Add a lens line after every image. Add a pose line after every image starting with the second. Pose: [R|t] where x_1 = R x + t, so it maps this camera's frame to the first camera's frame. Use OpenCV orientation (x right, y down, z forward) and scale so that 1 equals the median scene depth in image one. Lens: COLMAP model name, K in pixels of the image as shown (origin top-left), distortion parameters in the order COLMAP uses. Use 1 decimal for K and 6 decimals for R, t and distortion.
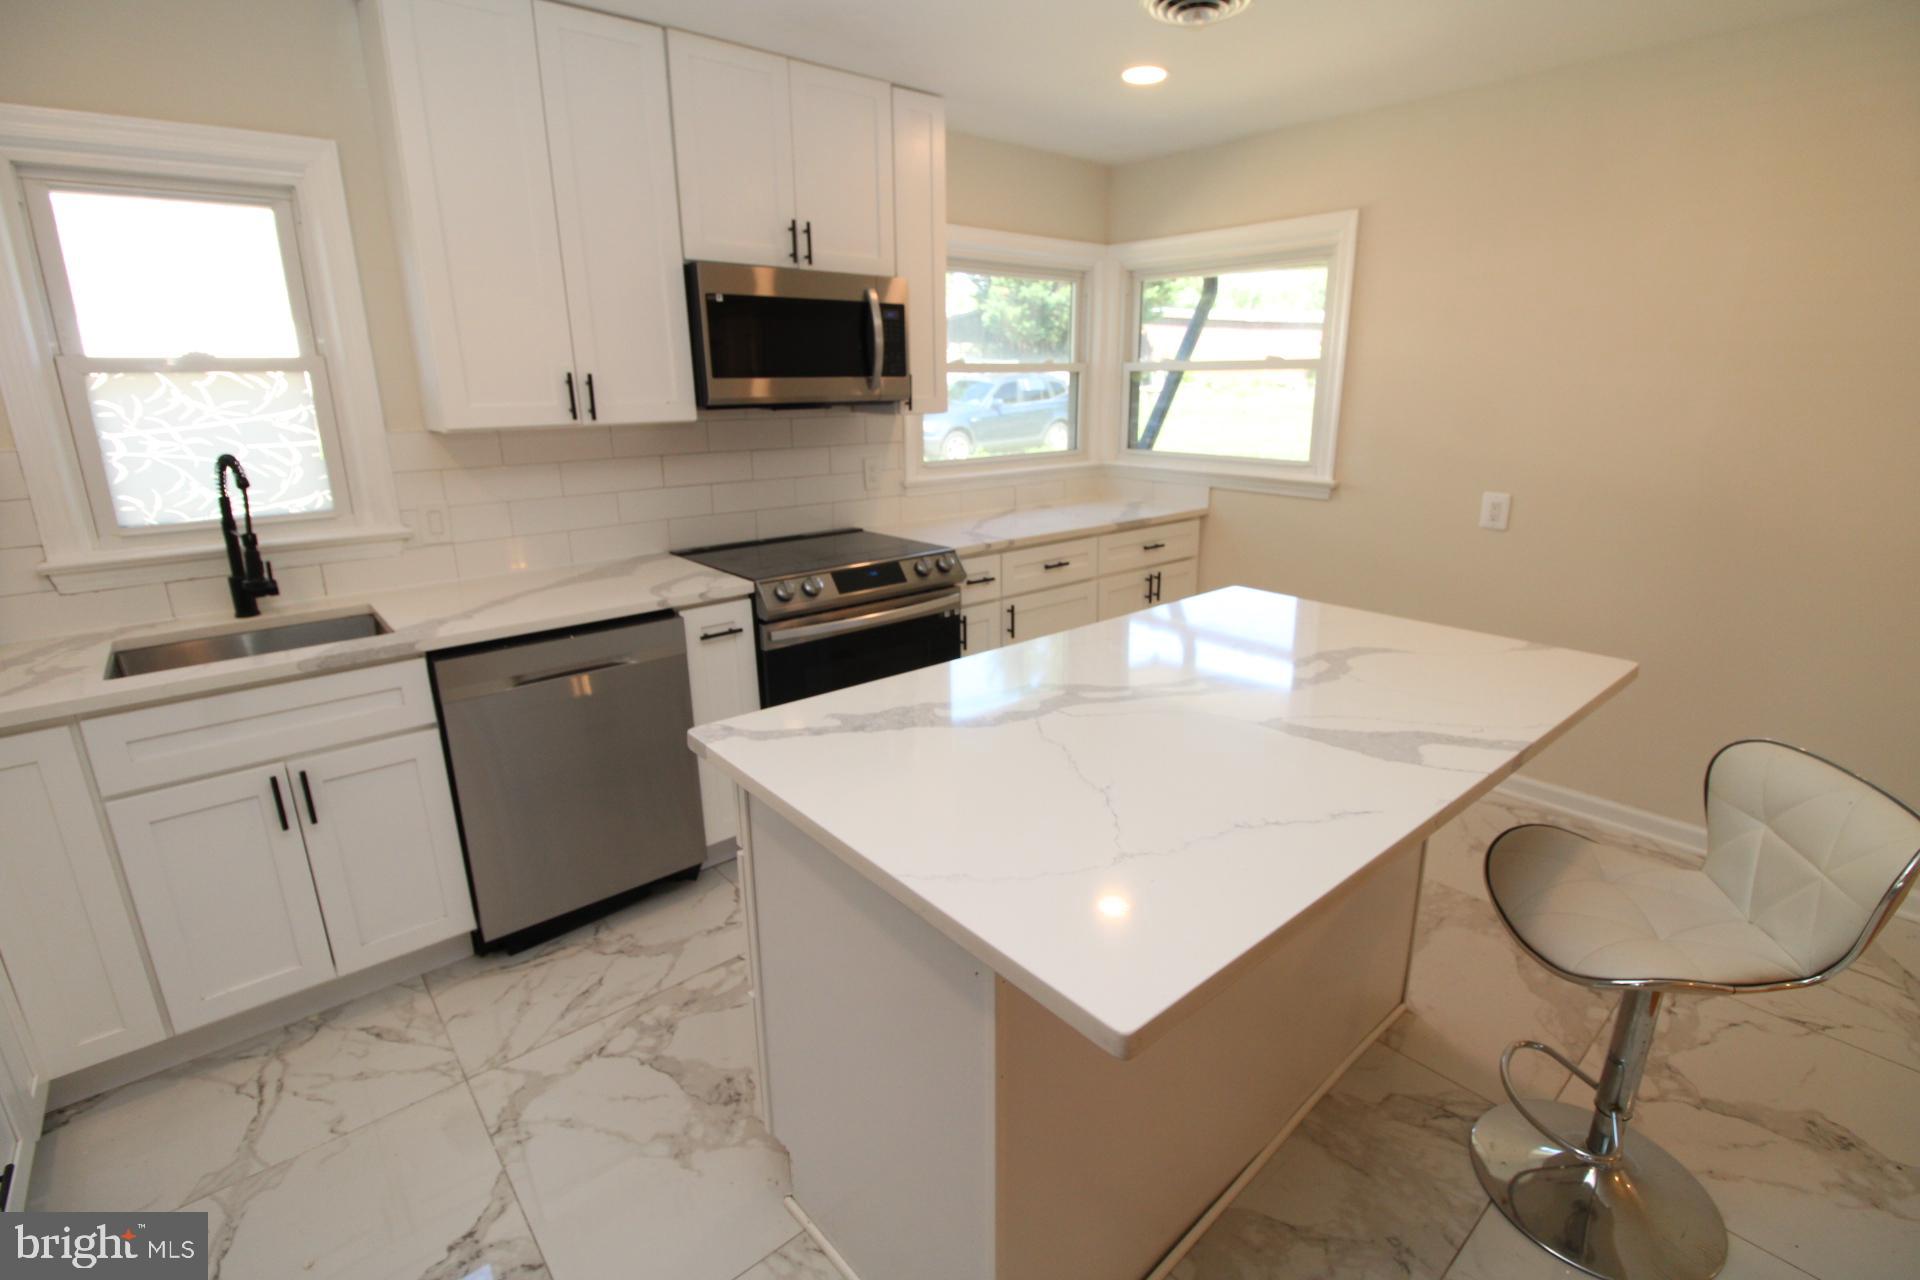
lens RADIAL K [[826.1, 0, 960.0], [0, 826.1, 640.0], [0, 0, 1]] dist [-0.026103, -0.000206]
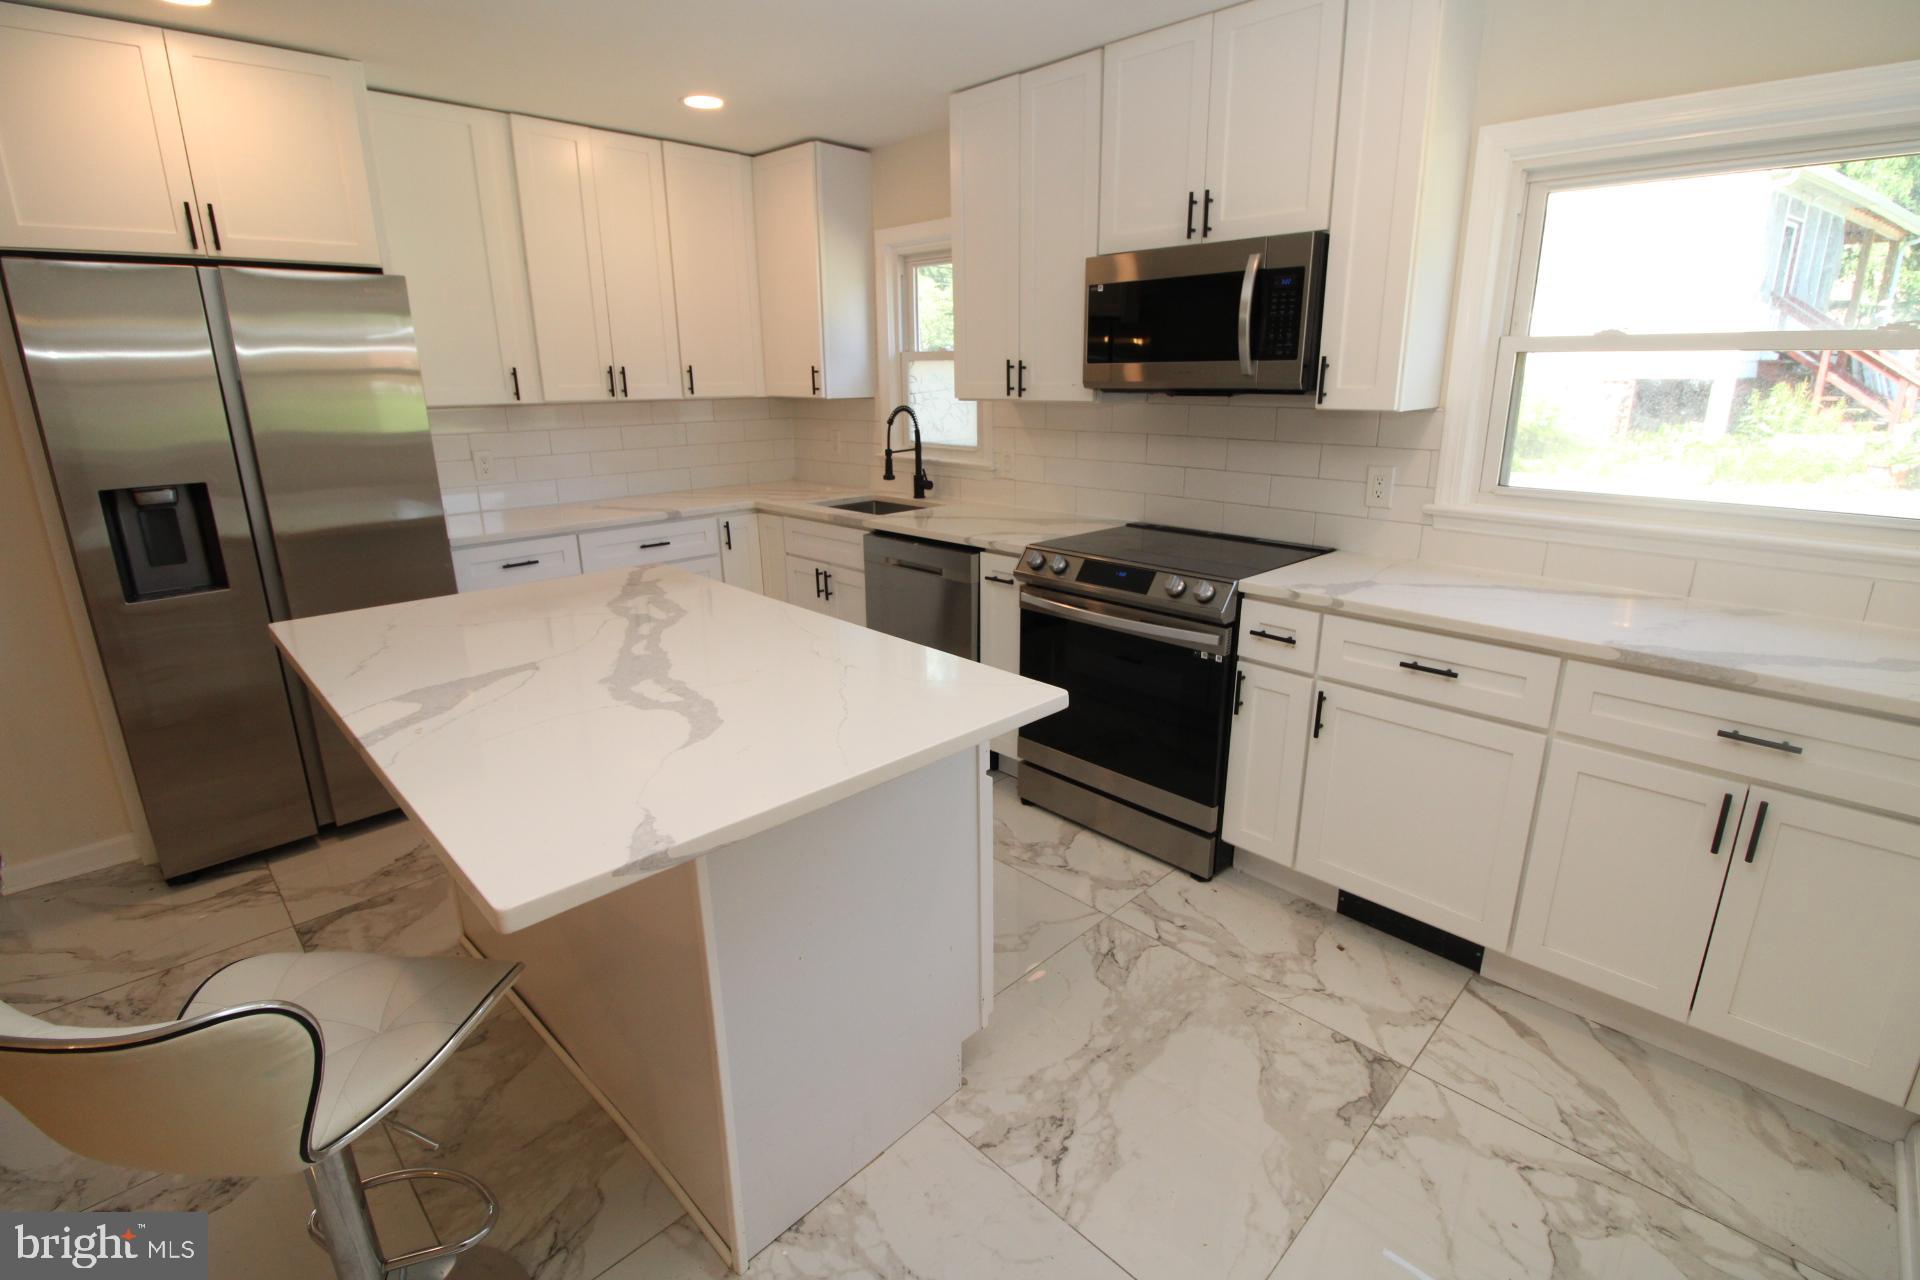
lens RADIAL K [[895.0, 0, 964.6], [0, 895.0, 618.1], [0, 0, 1]] dist [-0.002320, -0.013083]
pose [[0.077413, 0.267354, -0.960484, 0.822254], [-0.288161, 0.928258, 0.235159, -0.211724], [0.954448, 0.258570, 0.148900, 0.675903]]
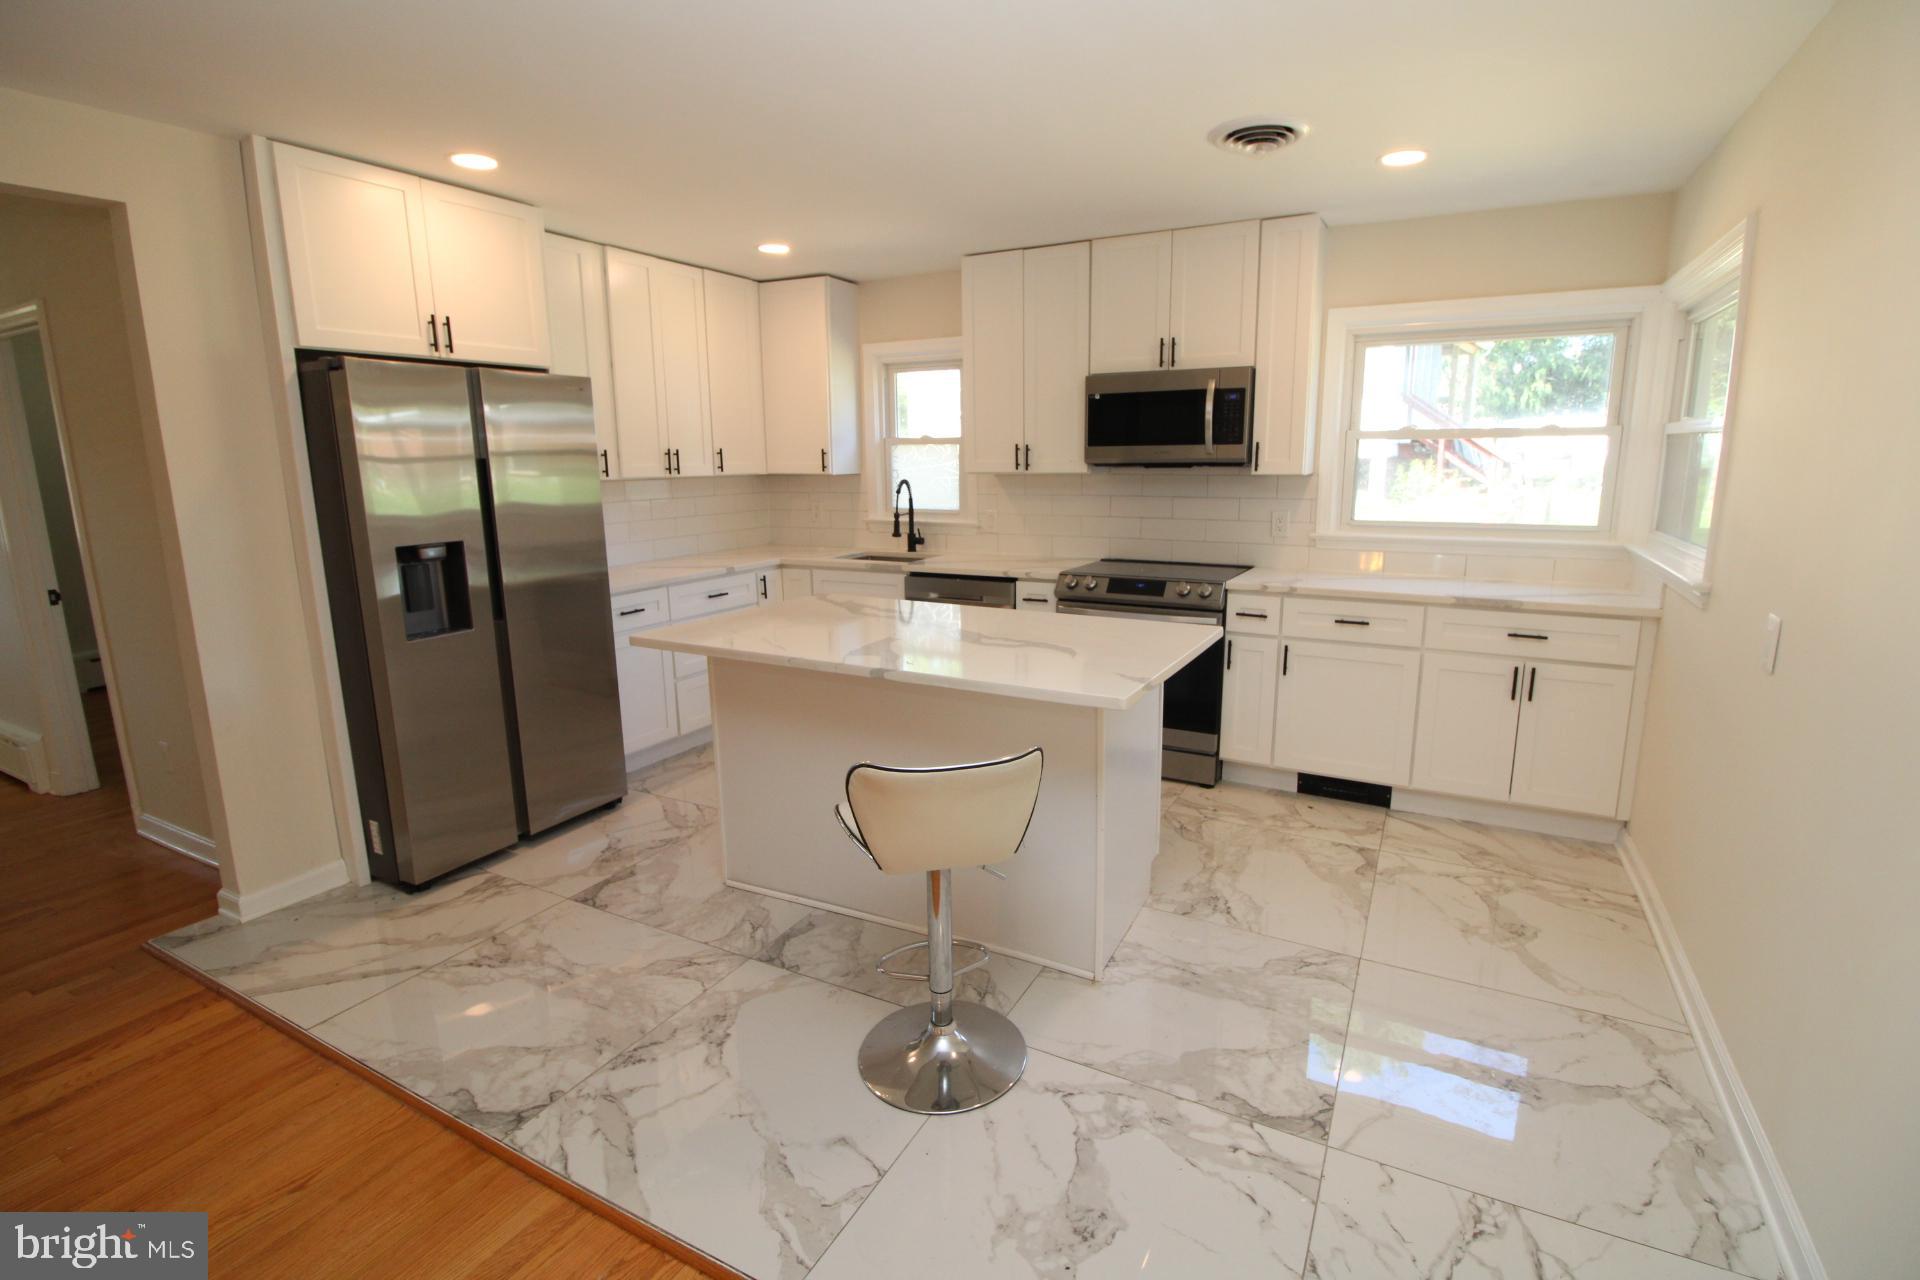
lens RADIAL K [[892.2, 0, 974.2], [0, 892.2, 617.9], [0, 0, 1]] dist [-0.002034, -0.011433]
pose [[0.363819, 0.168378, -0.916125, 1.116103], [-0.267247, 0.961045, 0.070503, -0.057341], [0.892309, 0.219181, 0.394645, 0.179666]]
